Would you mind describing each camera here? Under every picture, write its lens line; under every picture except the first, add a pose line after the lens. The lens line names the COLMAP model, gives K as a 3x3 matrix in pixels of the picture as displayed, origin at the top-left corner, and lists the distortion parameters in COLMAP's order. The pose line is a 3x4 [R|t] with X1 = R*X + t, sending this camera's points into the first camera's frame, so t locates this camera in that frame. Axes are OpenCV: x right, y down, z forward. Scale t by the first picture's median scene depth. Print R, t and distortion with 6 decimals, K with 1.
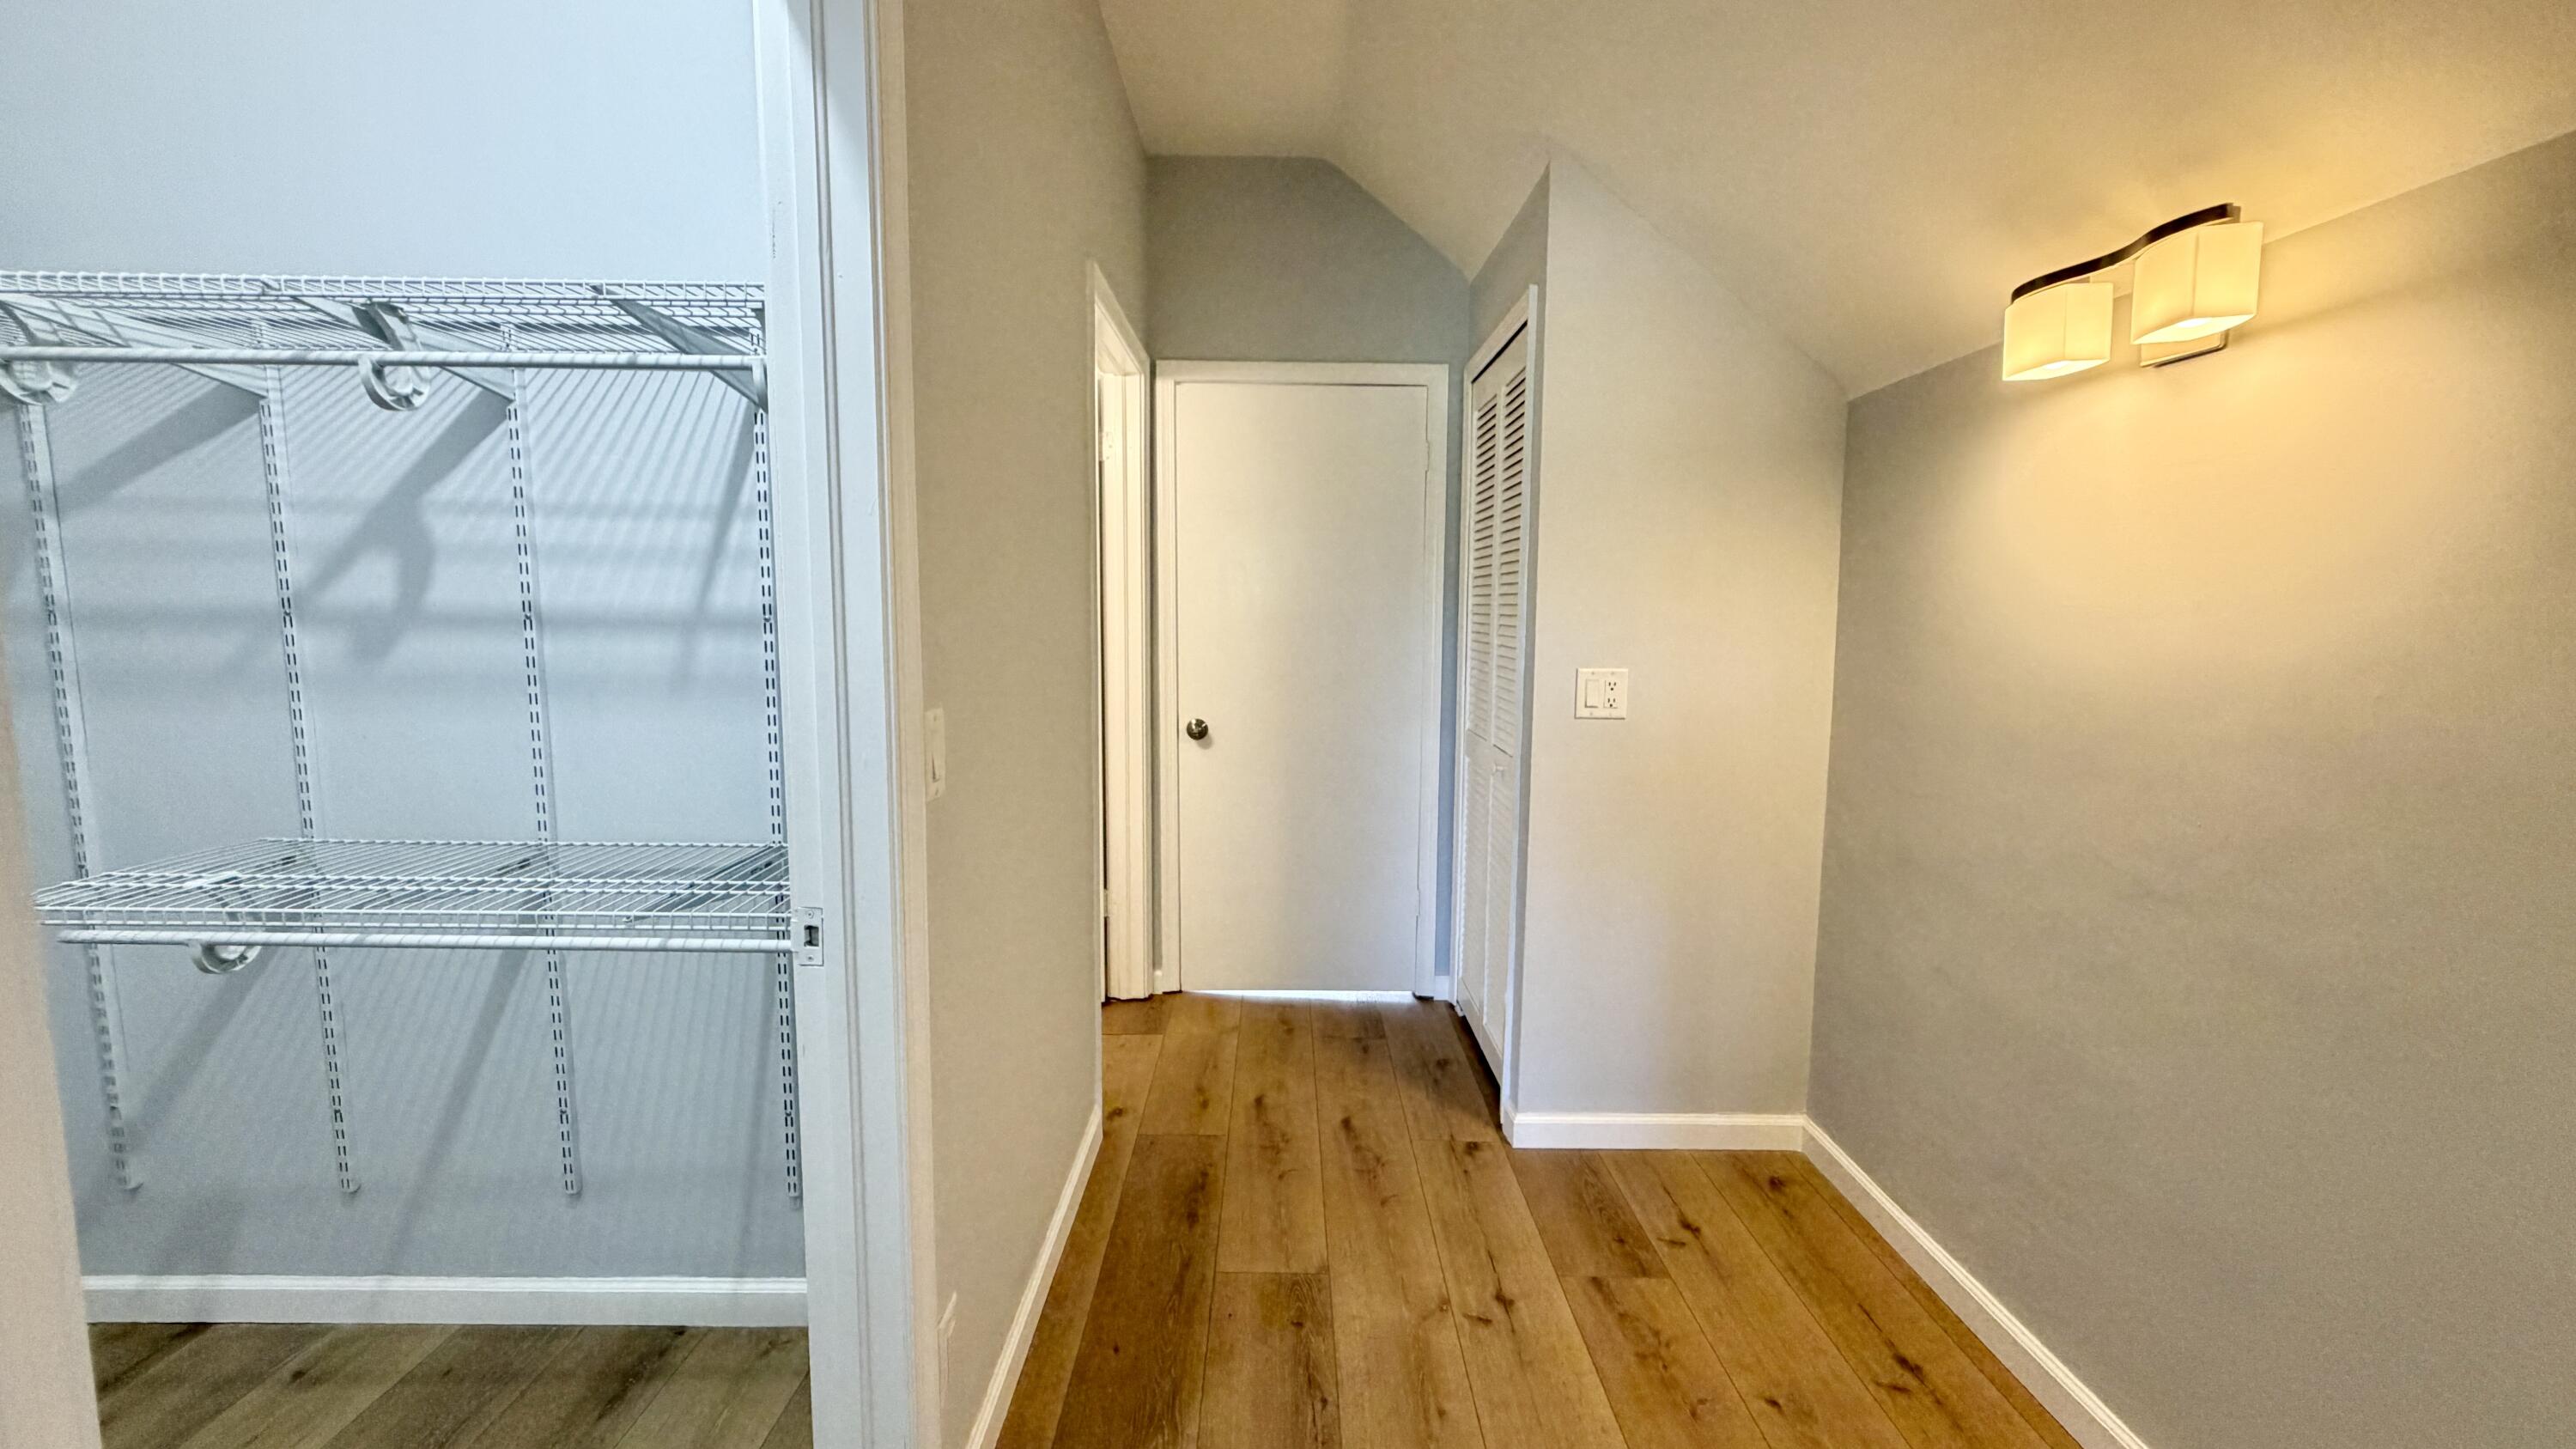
lens RADIAL K [[1042.5, 0, 1259.3], [0, 1042.5, 726.7], [0, 0, 1]] dist [-0.000563, 0.000009]
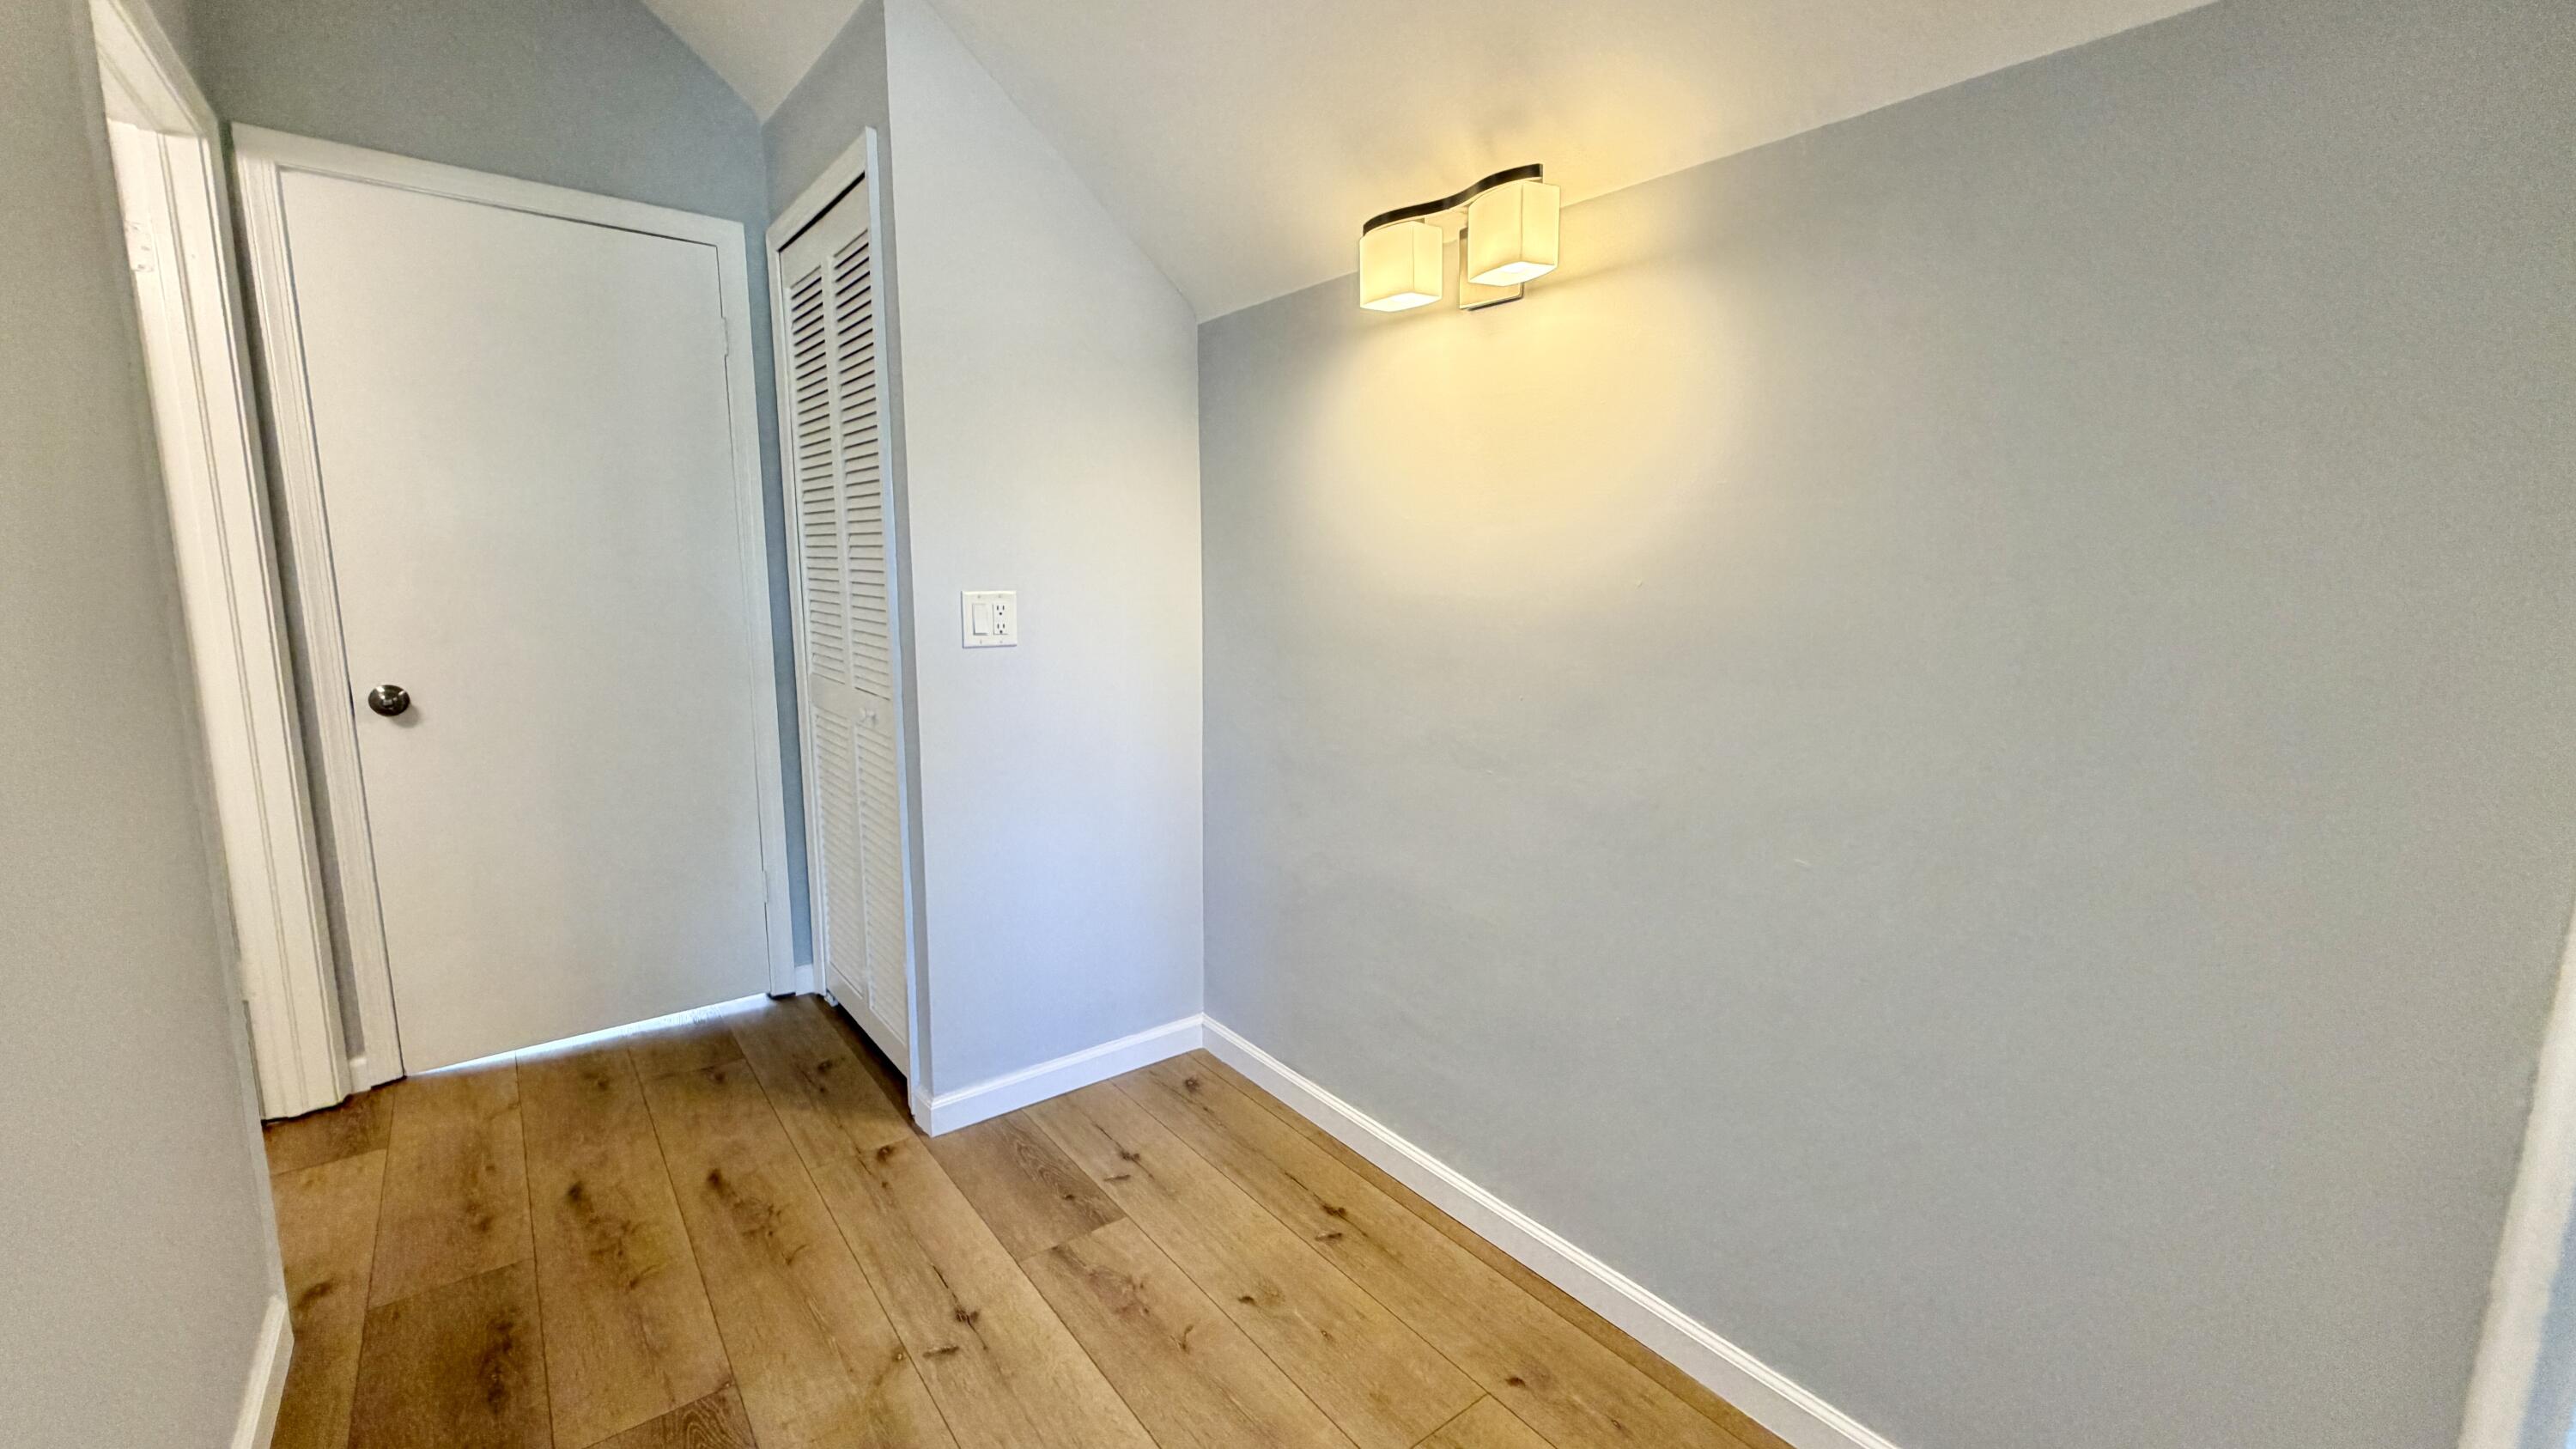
lens RADIAL K [[1035.8, 0, 1282.9], [0, 1035.8, 727.9], [0, 0, 1]] dist [-0.000175, 0.000264]
pose [[0.776055, -0.097368, 0.623103, -0.040452], [0.065289, 0.995105, 0.074183, 0.011430], [-0.627276, -0.016888, 0.778614, 0.134730]]
